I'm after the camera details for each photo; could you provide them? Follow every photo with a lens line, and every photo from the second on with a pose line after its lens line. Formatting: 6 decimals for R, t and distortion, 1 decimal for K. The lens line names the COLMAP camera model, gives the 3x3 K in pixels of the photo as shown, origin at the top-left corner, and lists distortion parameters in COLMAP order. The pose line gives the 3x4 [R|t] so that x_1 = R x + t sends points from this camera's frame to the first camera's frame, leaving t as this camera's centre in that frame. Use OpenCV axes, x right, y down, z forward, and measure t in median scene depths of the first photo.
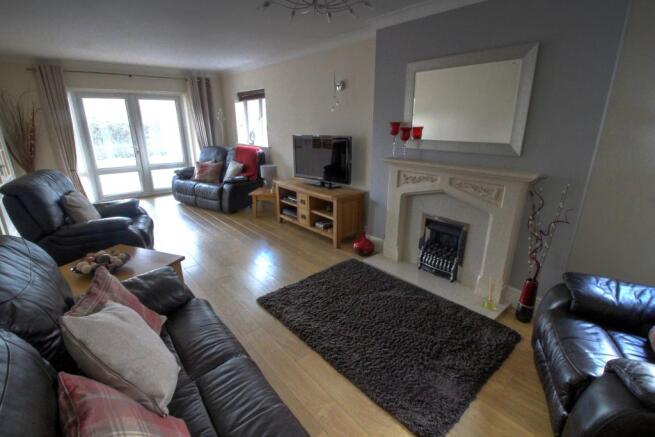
lens RADIAL K [[306.9, 0, 327.2], [0, 306.9, 219.1], [0, 0, 1]] dist [-0.000735, -0.000073]
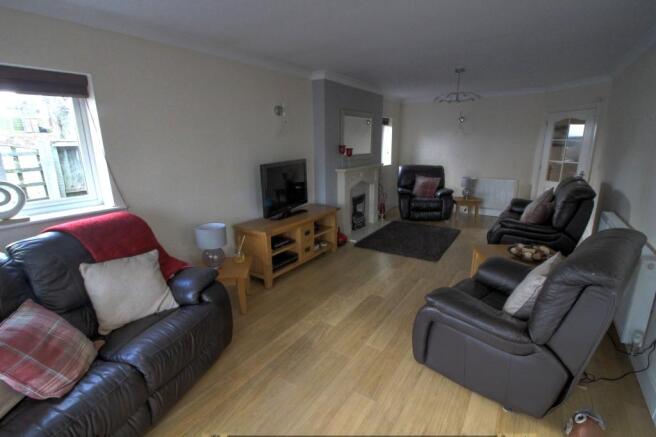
lens RADIAL K [[307.4, 0, 327.5], [0, 307.4, 215.7], [0, 0, 1]] dist [-0.000735, -0.000073]
pose [[-0.247429, -0.225734, 0.942244, -0.937771], [0.303186, 0.905607, 0.296572, -0.353167], [-0.920249, 0.359055, -0.155634, 1.063320]]
